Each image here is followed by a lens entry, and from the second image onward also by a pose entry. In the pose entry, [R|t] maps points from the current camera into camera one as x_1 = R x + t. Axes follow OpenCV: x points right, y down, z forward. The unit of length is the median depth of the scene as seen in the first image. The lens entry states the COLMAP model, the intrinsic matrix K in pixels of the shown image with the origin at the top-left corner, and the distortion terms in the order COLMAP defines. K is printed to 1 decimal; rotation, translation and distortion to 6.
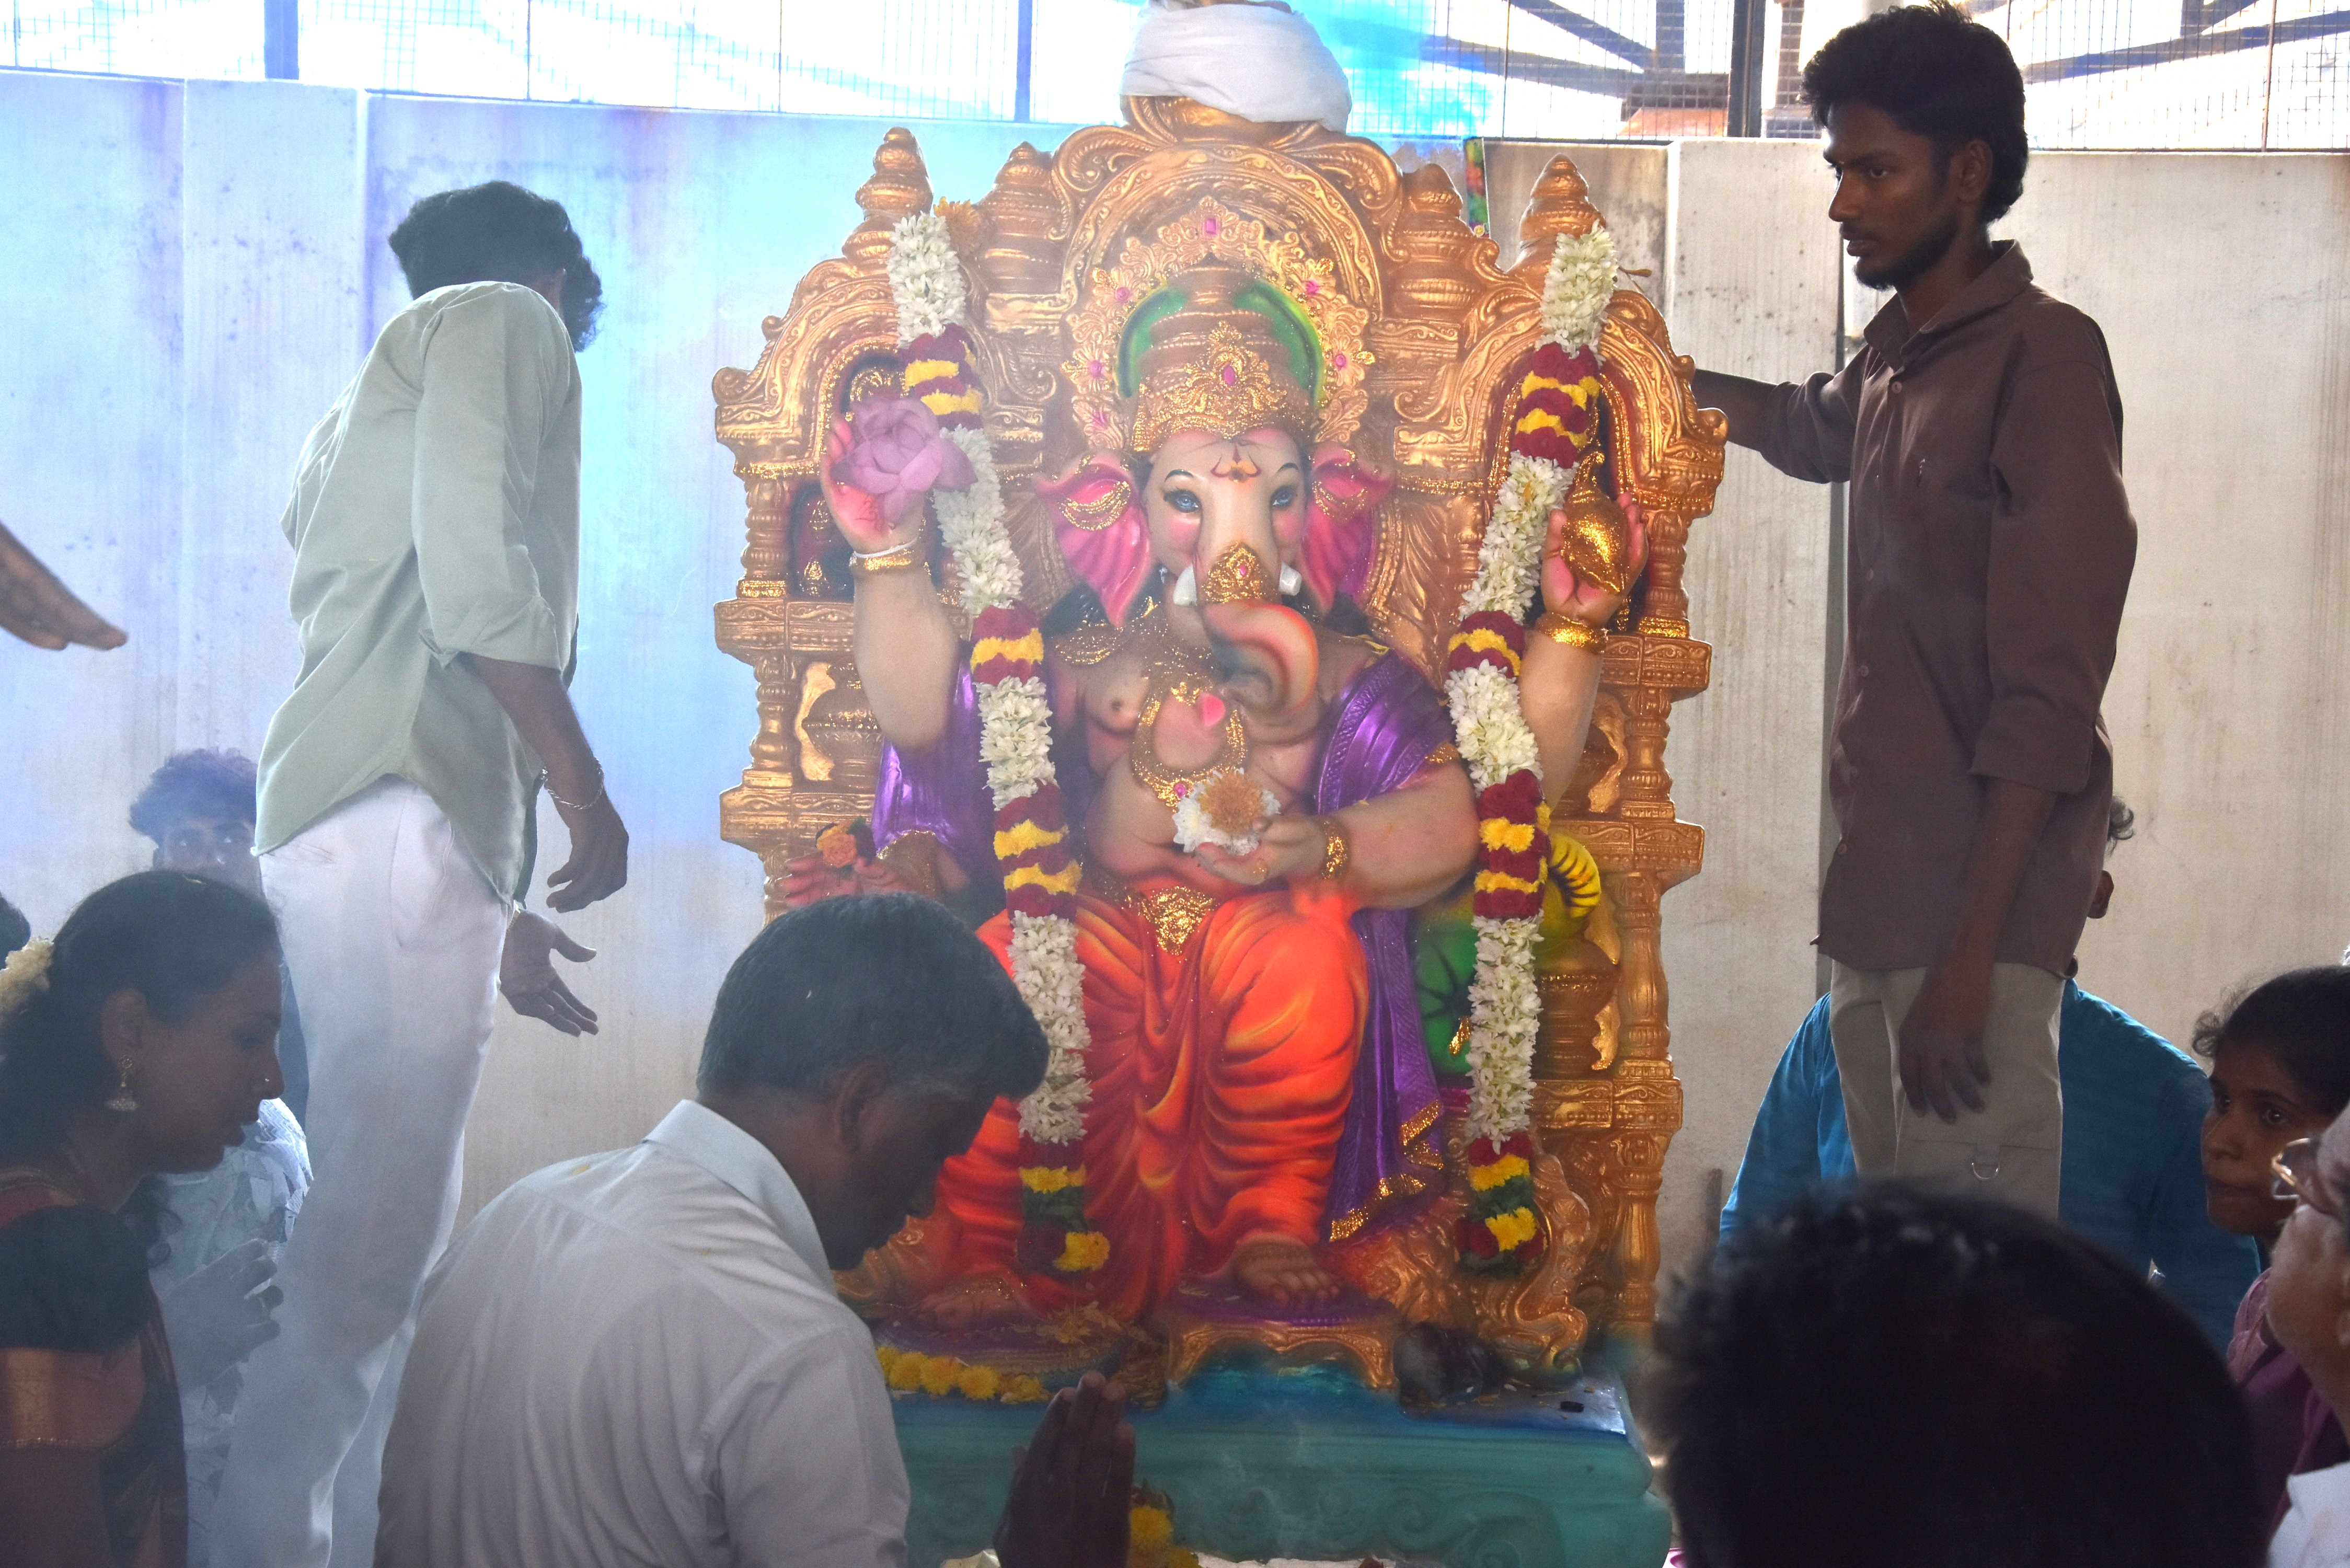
lens RADIAL K [[3789.2, 0, 1176.0], [0, 3789.2, 847.0], [0, 0, 1]] dist [0.170451, 0.009392]
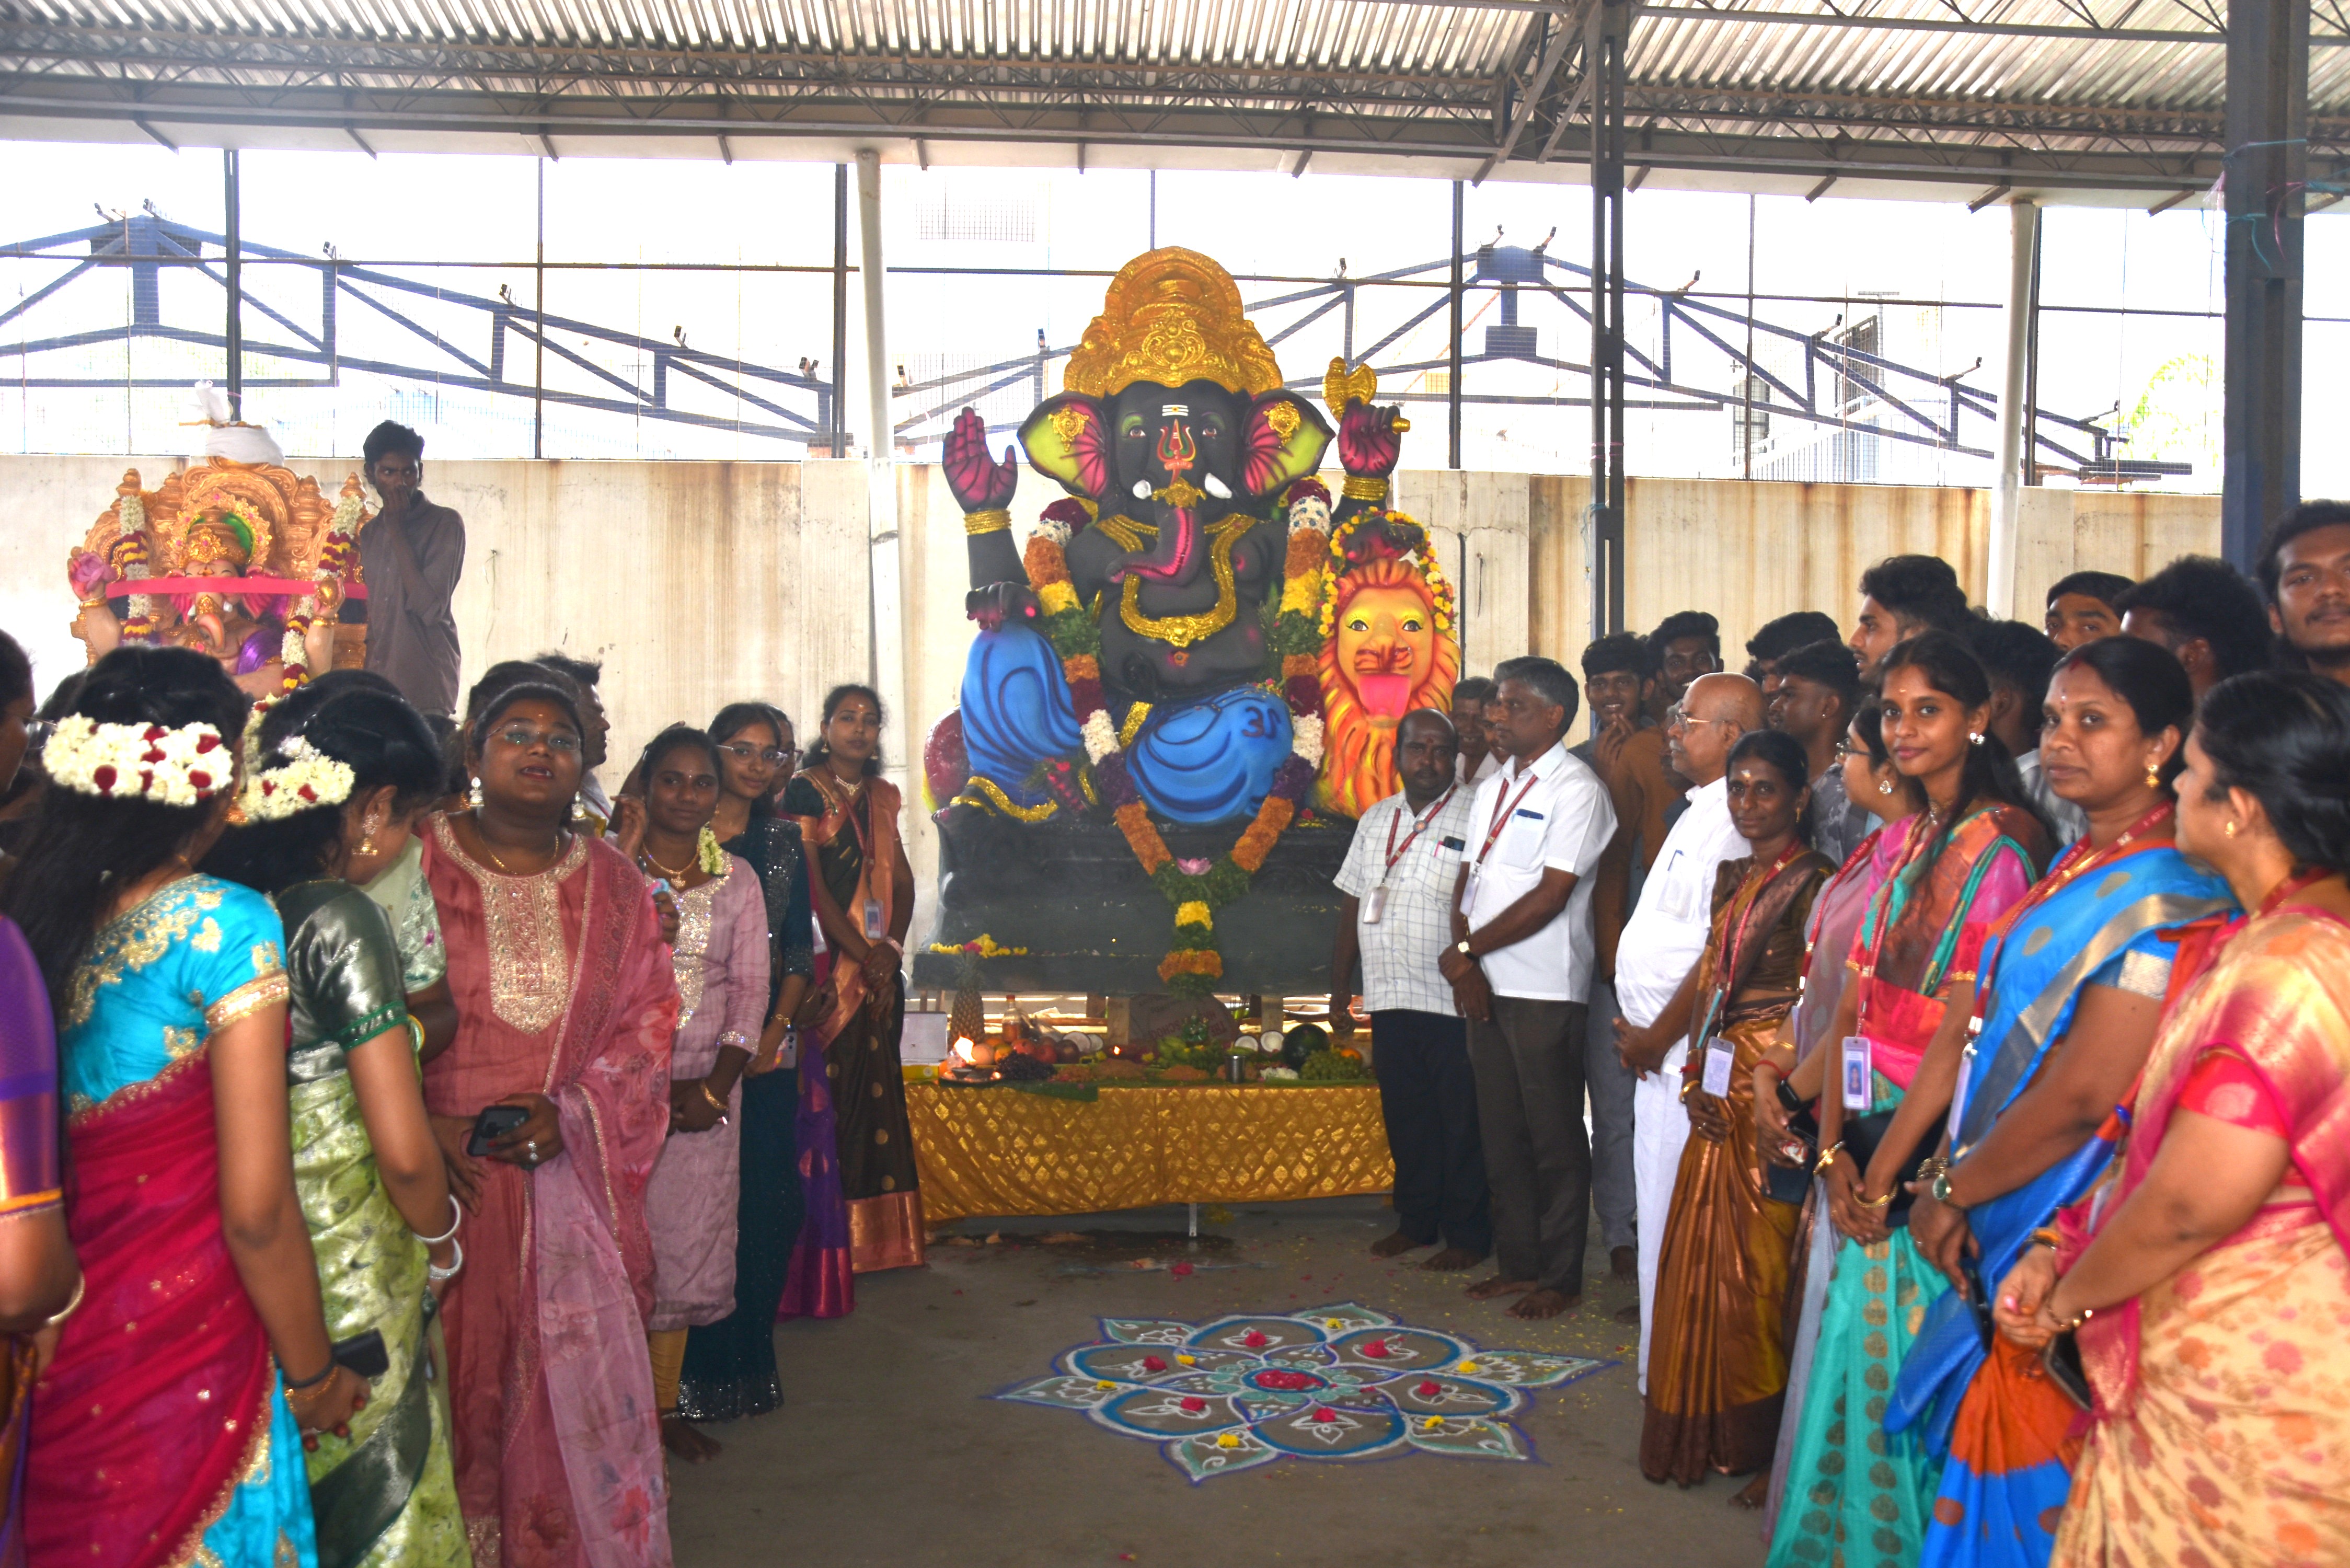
lens RADIAL K [[2000.7, 0, 1184.5], [0, 2000.7, 804.8], [0, 0, 1]] dist [-0.139276, 0.157867]
pose [[0.997464, -0.028520, 0.065211, 0.714503], [0.029233, 0.999523, -0.010000, 0.133797], [-0.064894, 0.011881, 0.997821, -0.672279]]
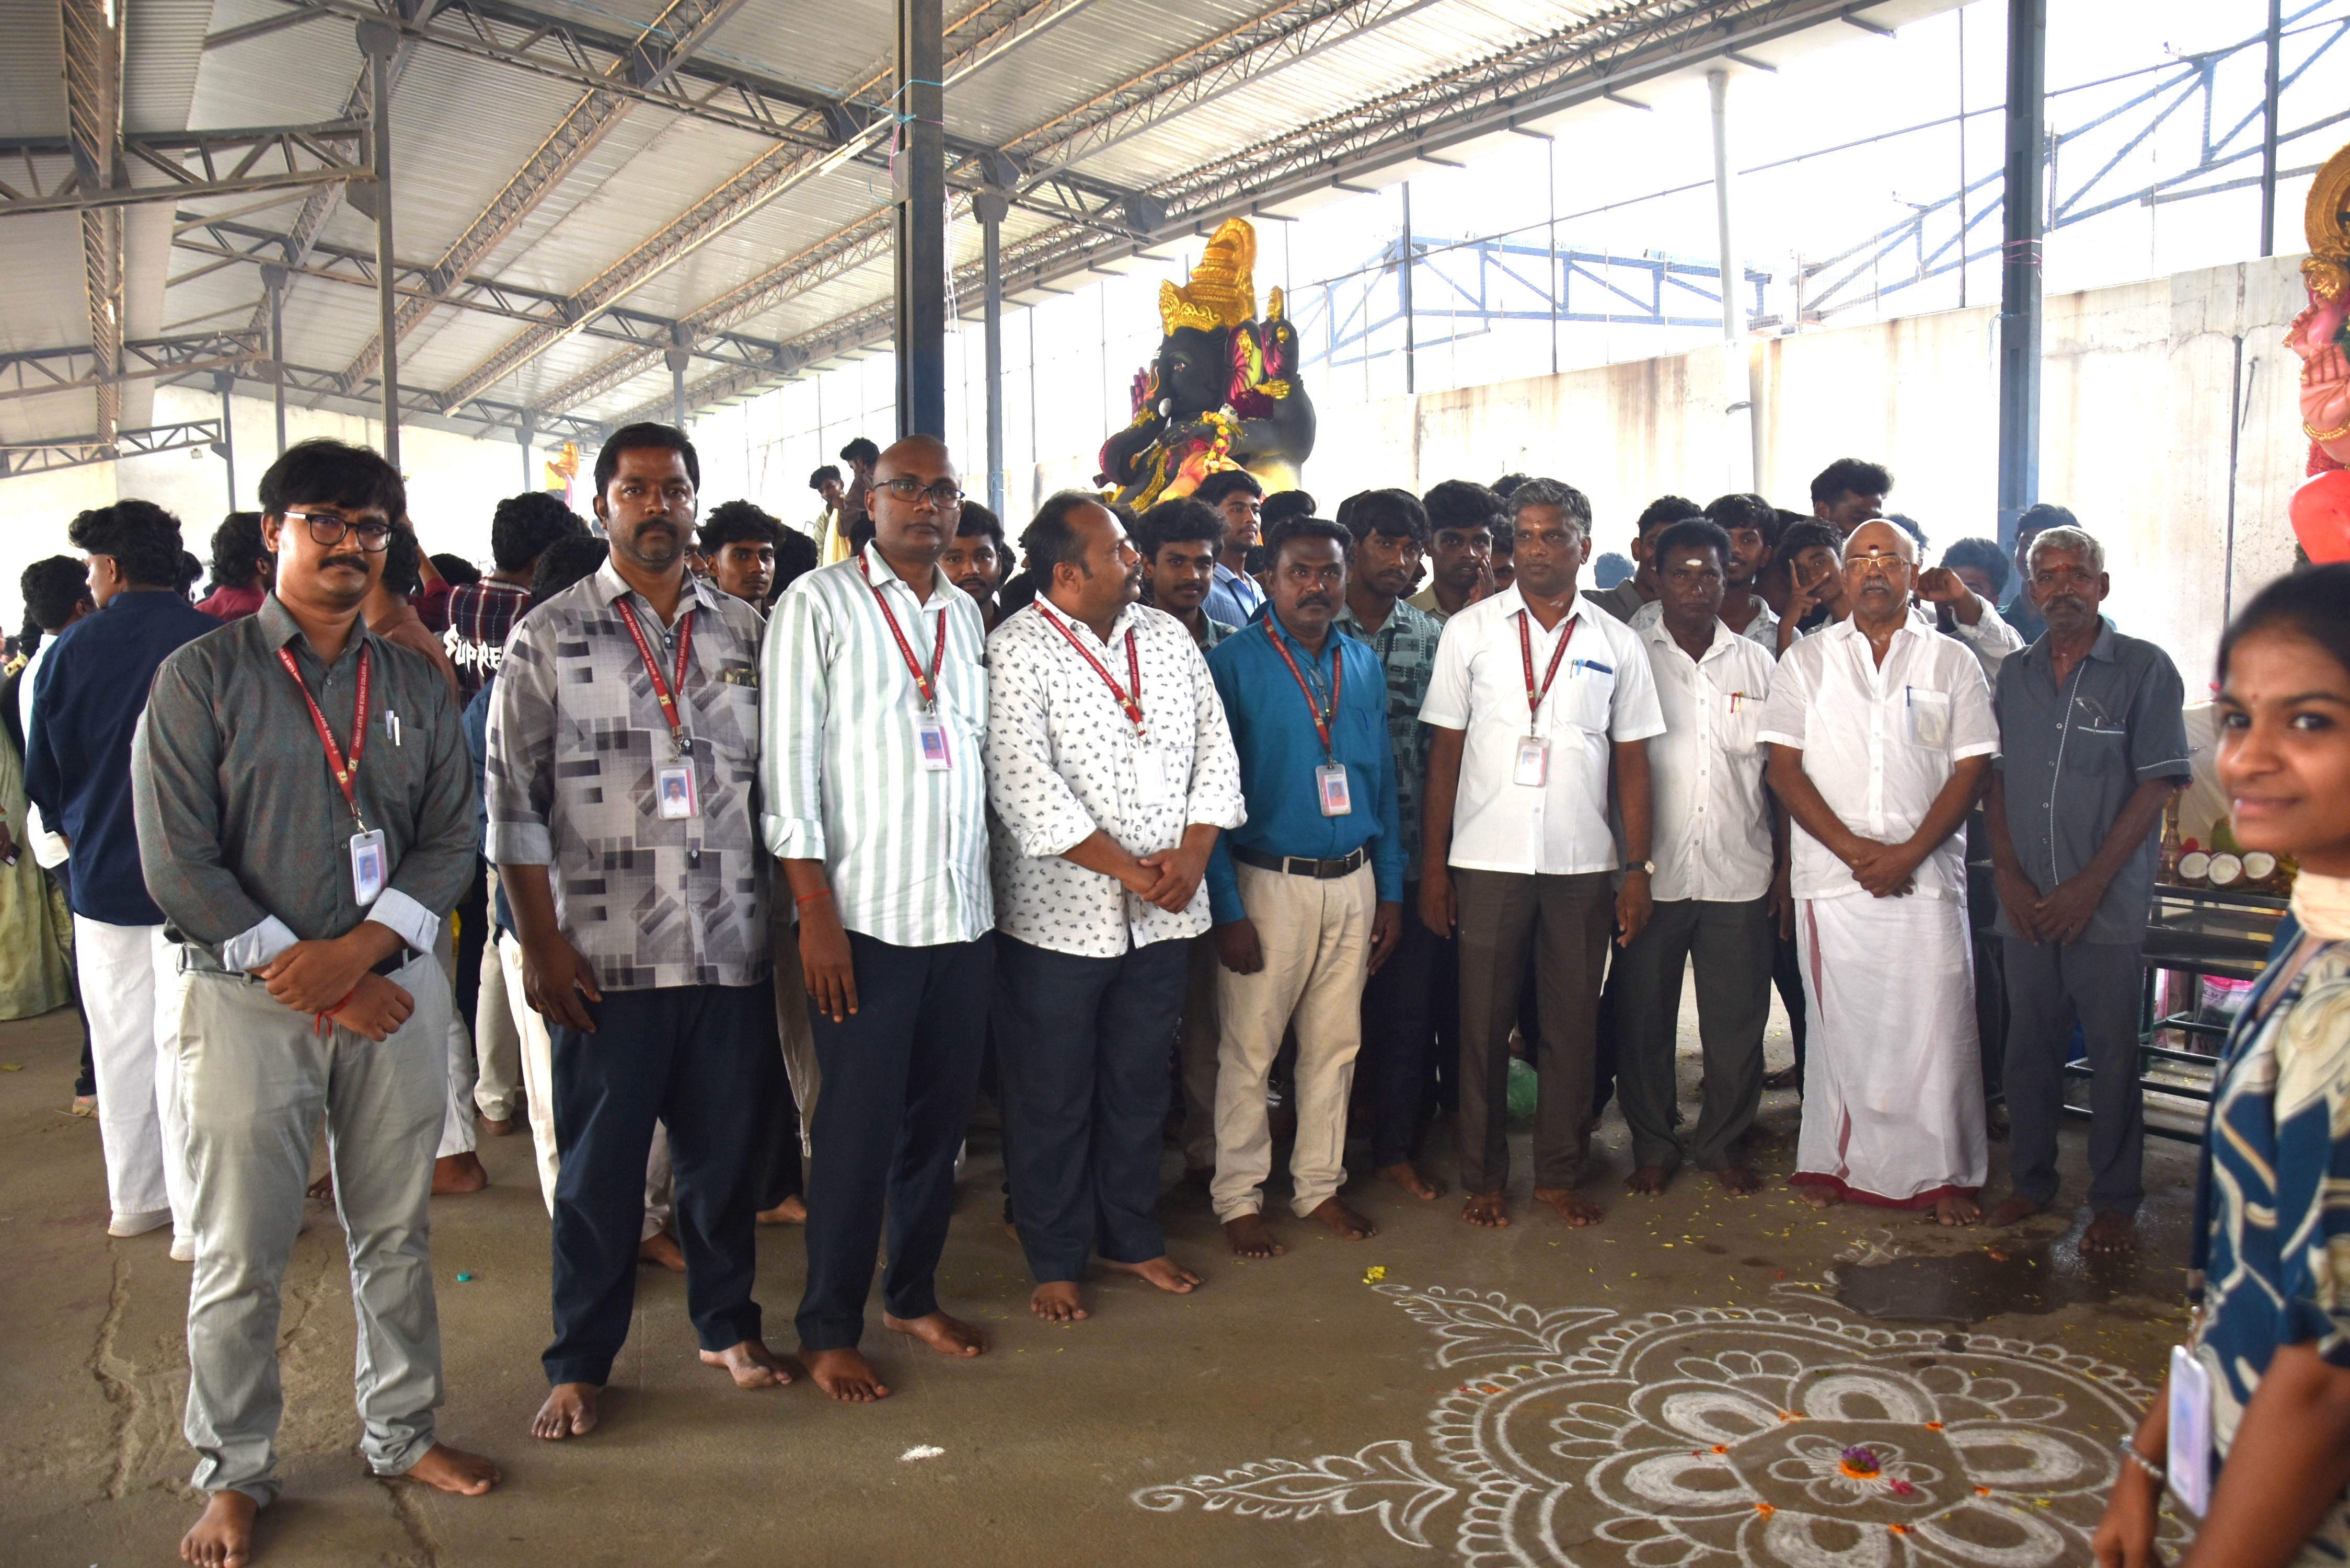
lens RADIAL K [[1839.9, 0, 1195.8], [0, 1839.9, 816.0], [0, 0, 1]] dist [-0.162931, 0.118525]
pose [[0.512146, 0.053687, -0.857219, 2.791176], [0.000319, 0.998033, 0.062697, 0.193589], [0.858898, -0.032383, 0.511121, -0.020830]]
